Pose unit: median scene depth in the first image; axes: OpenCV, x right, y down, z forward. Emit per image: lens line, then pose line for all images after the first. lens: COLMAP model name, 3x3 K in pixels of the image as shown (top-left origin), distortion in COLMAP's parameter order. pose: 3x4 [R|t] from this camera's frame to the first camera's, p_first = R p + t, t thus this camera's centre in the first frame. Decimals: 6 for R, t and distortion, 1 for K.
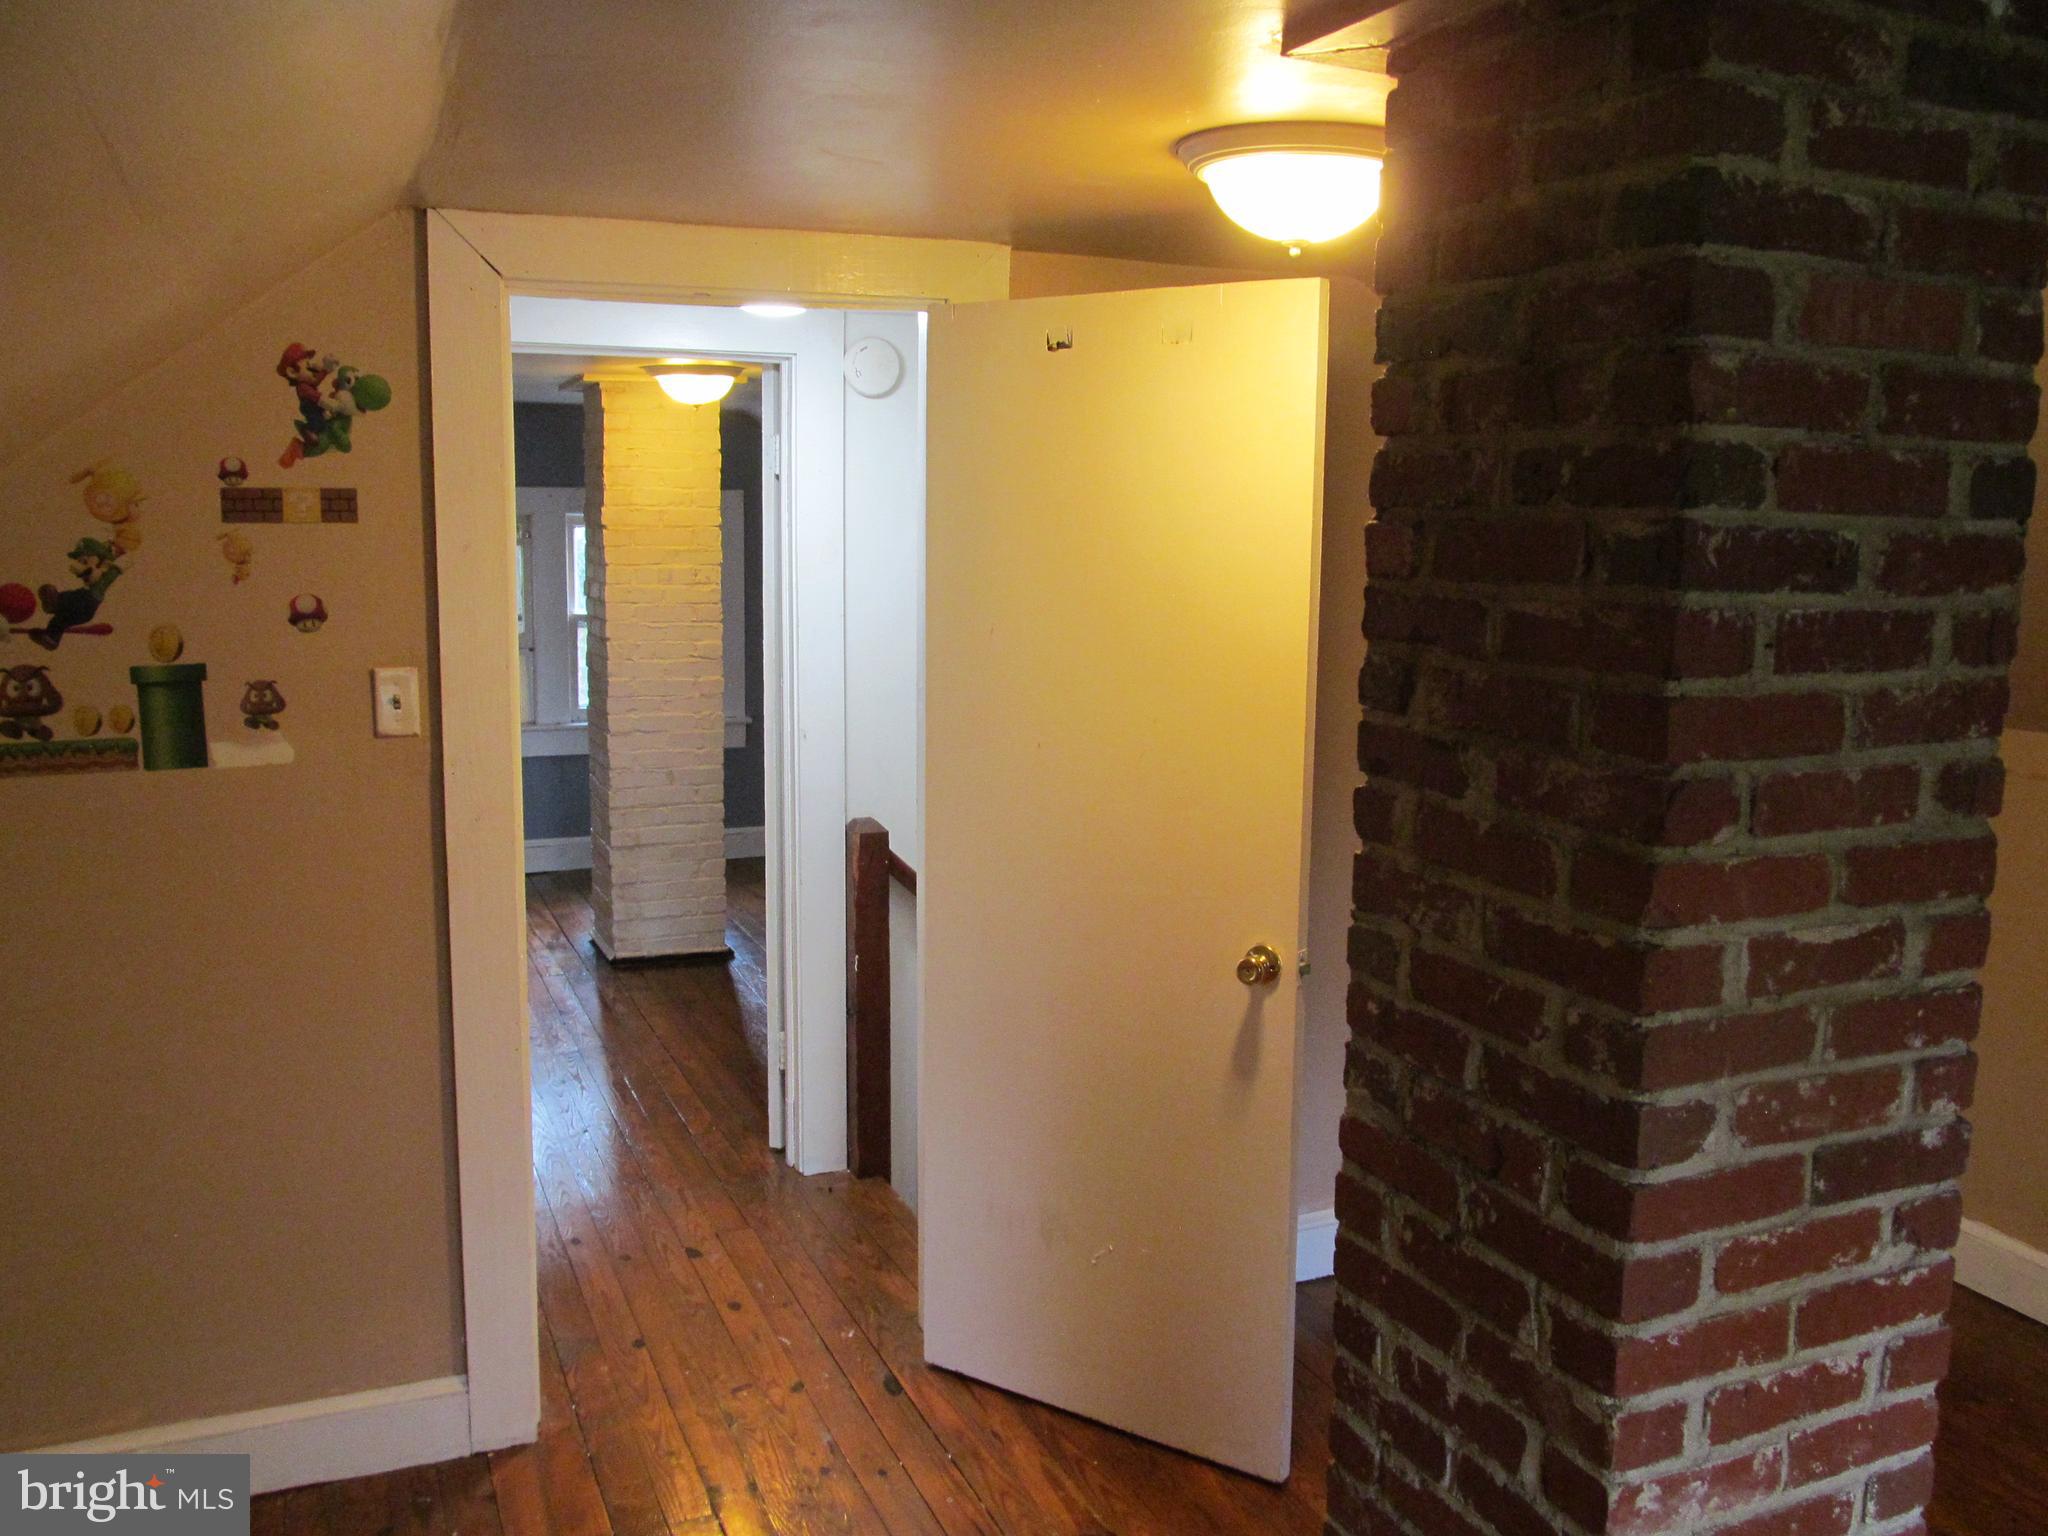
lens RADIAL K [[1715.0, 0, 1029.4], [0, 1715.0, 767.6], [0, 0, 1]] dist [-0.069630, 0.034055]
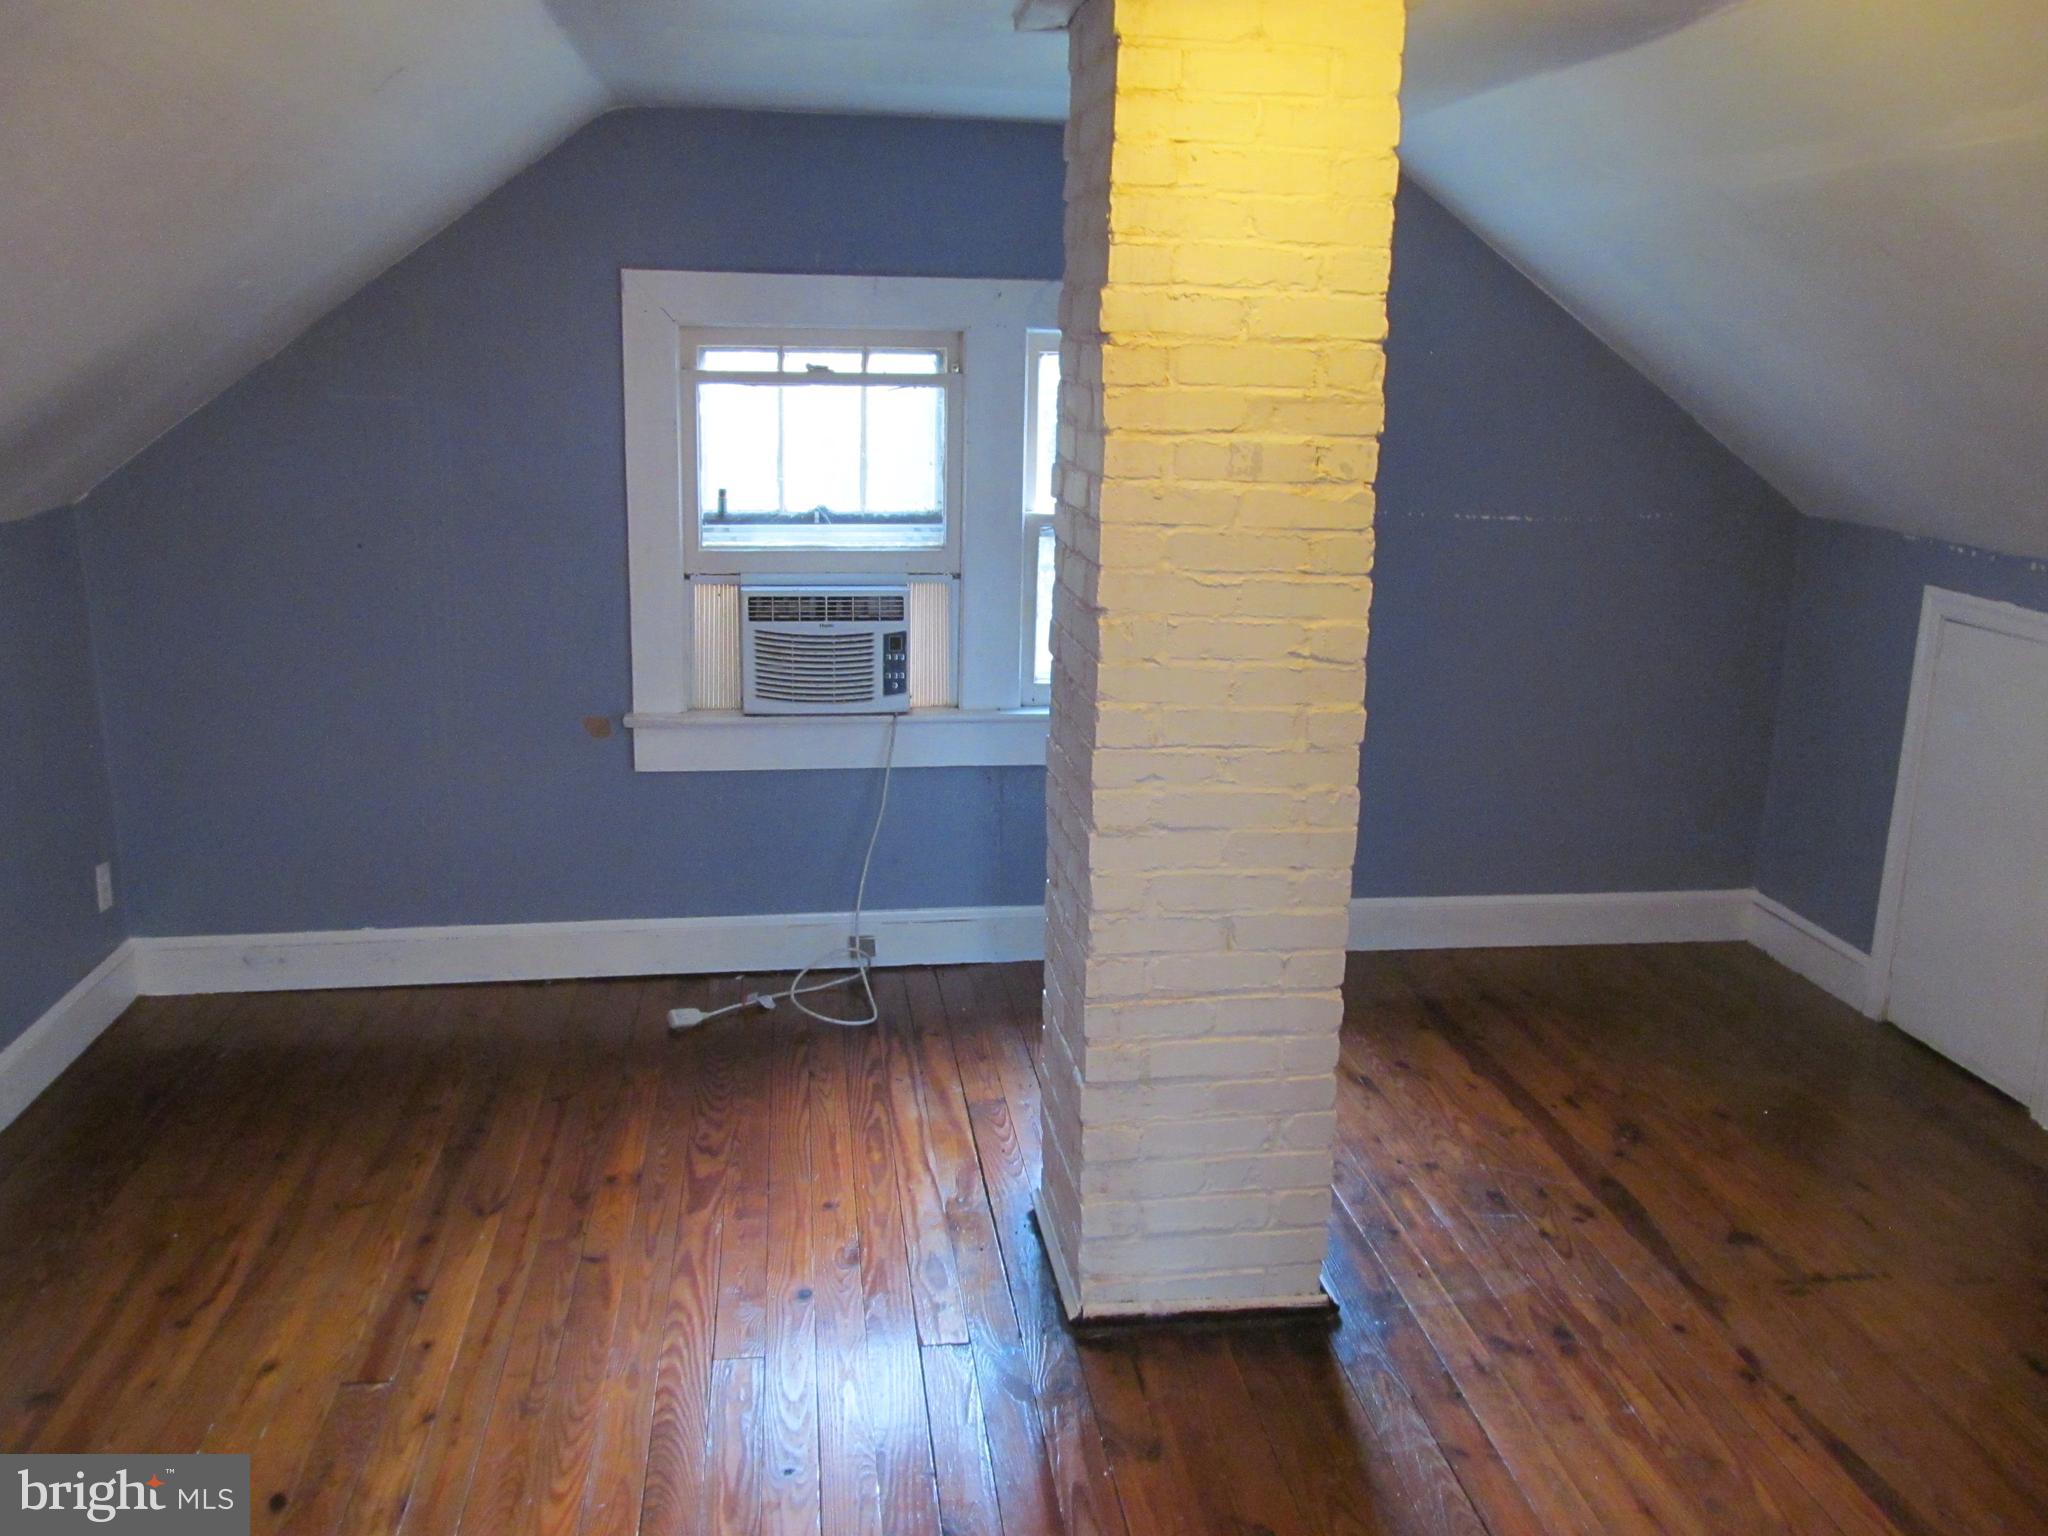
lens RADIAL K [[1715.0, 0, 1024.5], [0, 1715.0, 773.2], [0, 0, 1]] dist [-0.069630, 0.034055]
pose [[0.963280, 0.067899, -0.259772, -0.149050], [-0.044892, 0.994606, 0.093503, -0.072034], [0.264720, -0.078408, 0.961133, 0.571255]]
